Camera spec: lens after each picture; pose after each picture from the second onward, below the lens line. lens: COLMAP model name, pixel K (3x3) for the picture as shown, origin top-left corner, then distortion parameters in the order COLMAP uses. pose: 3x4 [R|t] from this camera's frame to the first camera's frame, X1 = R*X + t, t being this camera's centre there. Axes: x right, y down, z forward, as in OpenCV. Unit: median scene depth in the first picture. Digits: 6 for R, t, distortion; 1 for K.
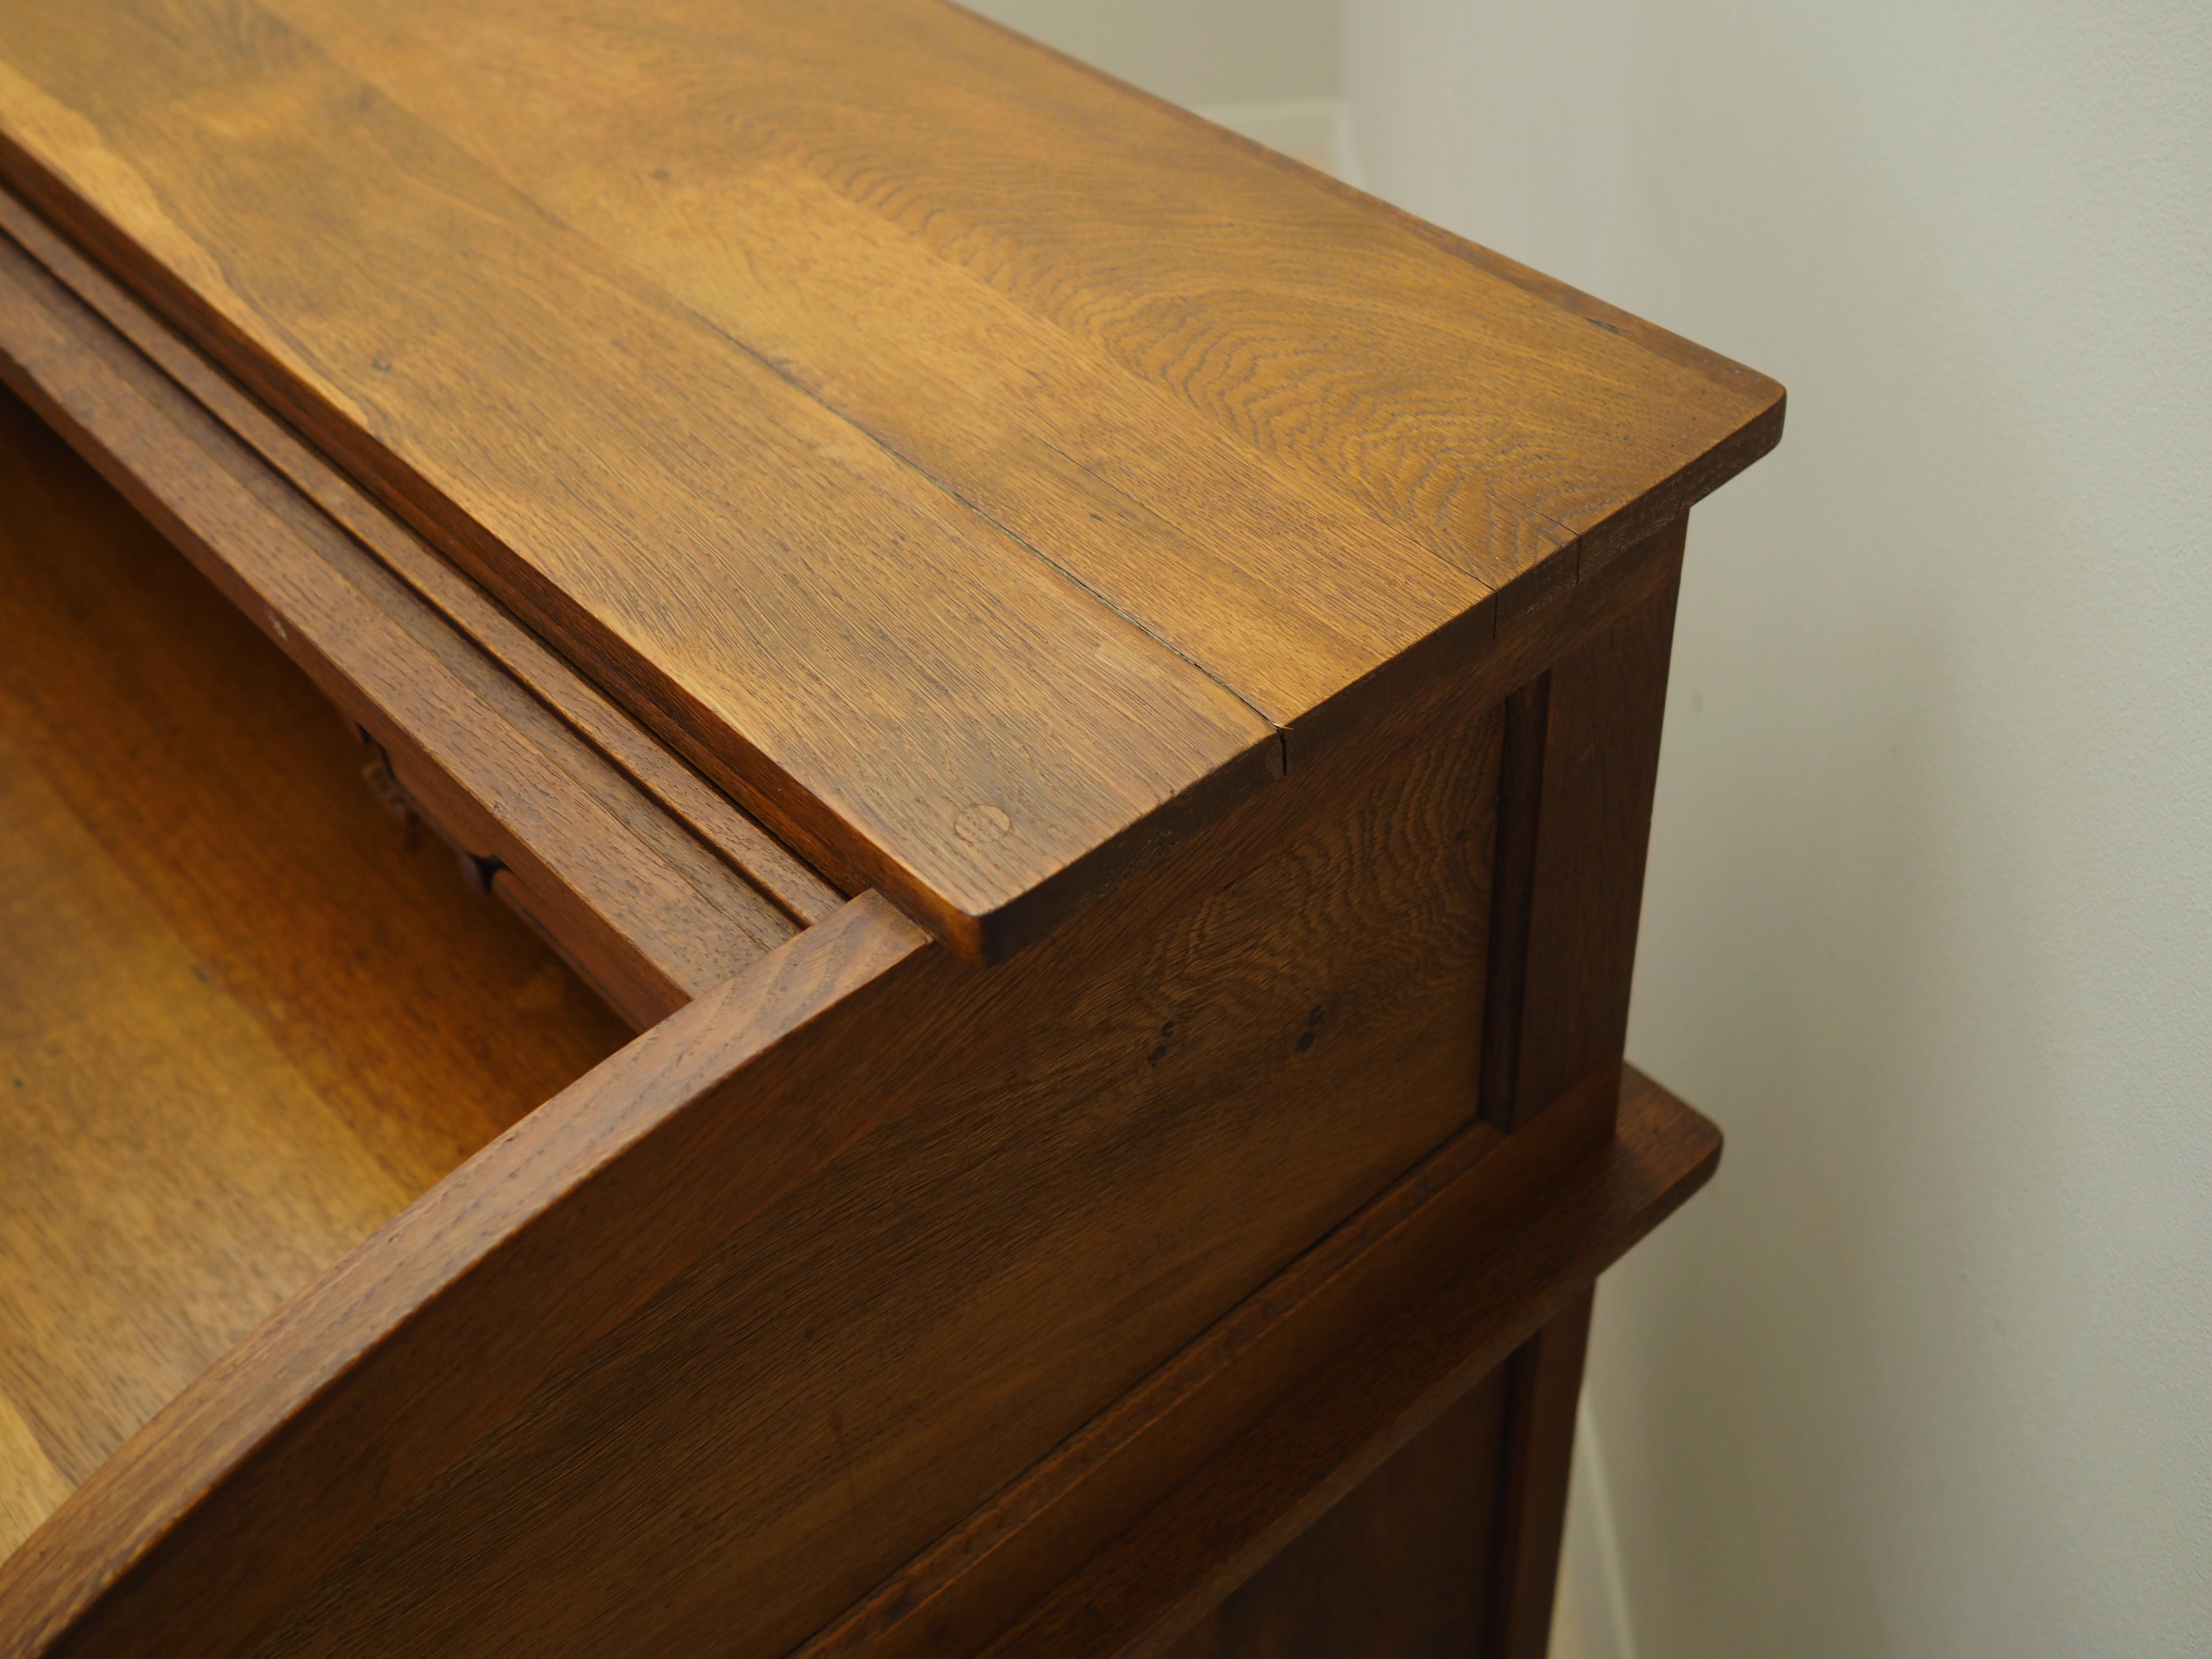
lens RADIAL K [[2309.5, 0, 1113.6], [0, 2309.5, 834.3], [0, 0, 1]] dist [-0.021551, 0.000000]
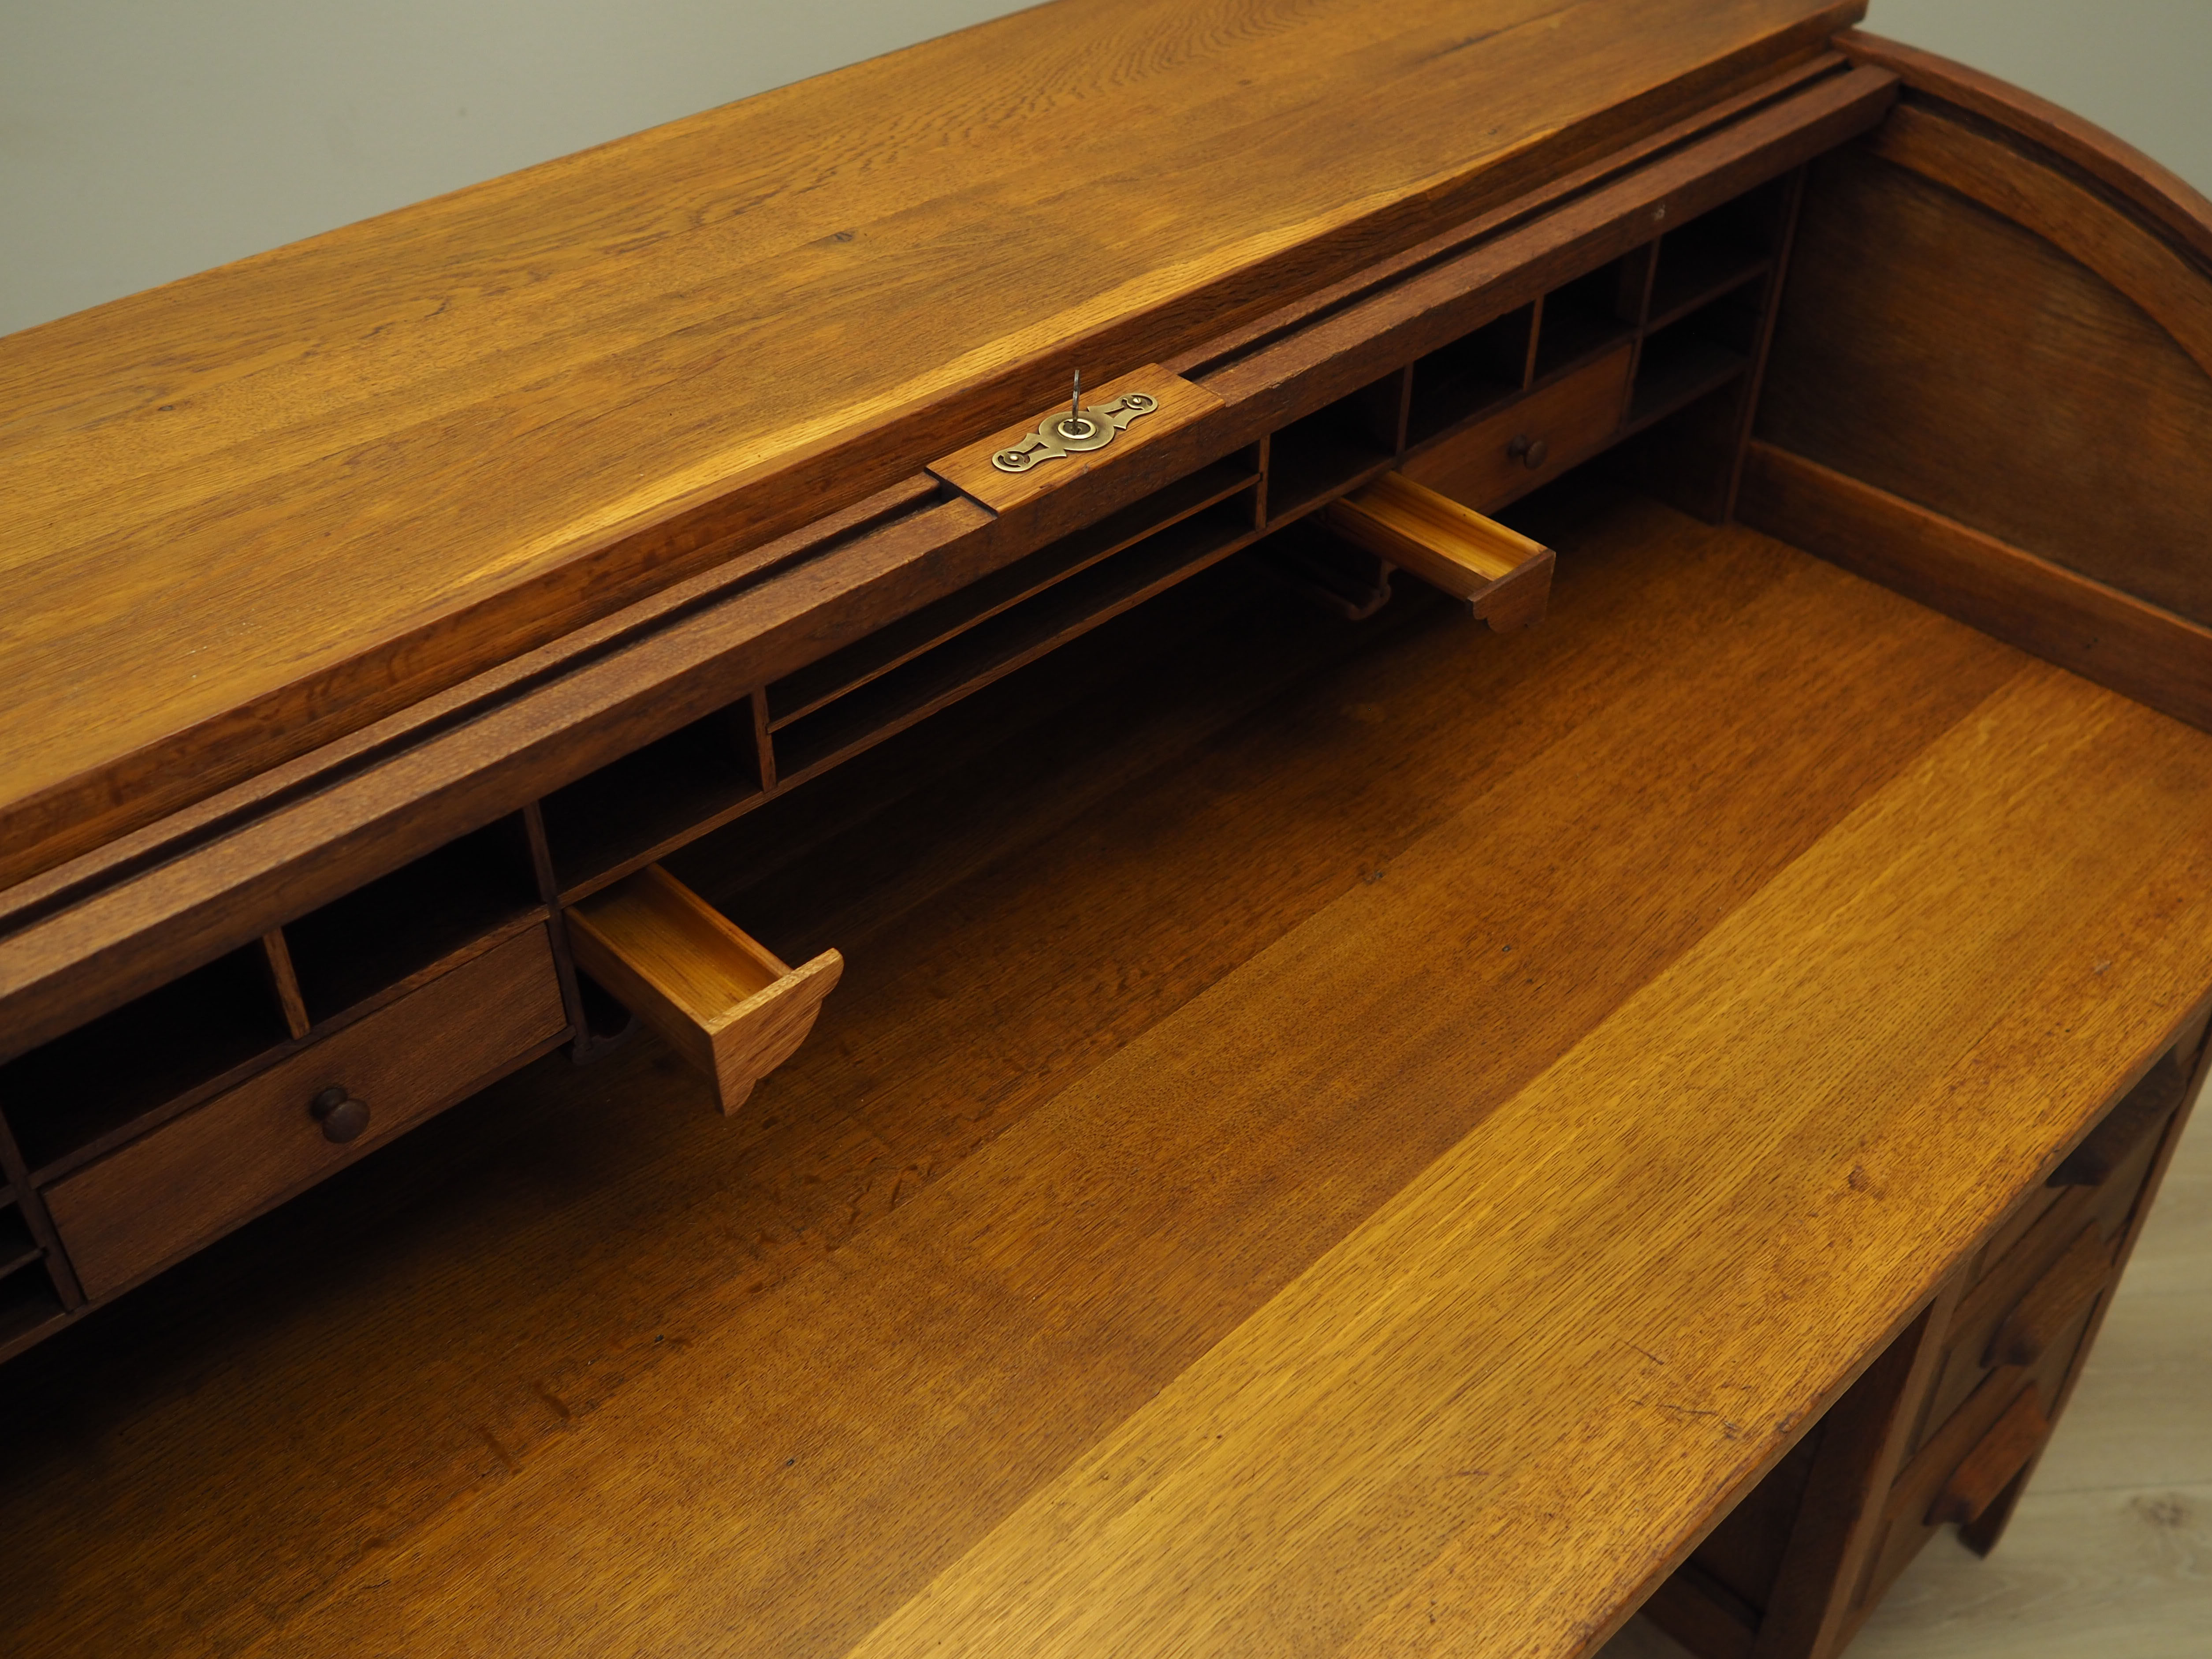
lens RADIAL K [[2309.7, 0, 1134.4], [0, 2309.7, 856.2], [0, 0, 1]] dist [-0.021551, 0.000000]
pose [[-0.060210, -0.591738, 0.803879, -1.954556], [0.680483, 0.564865, 0.466766, -0.864972], [-0.730286, 0.575130, 0.368657, 0.909190]]
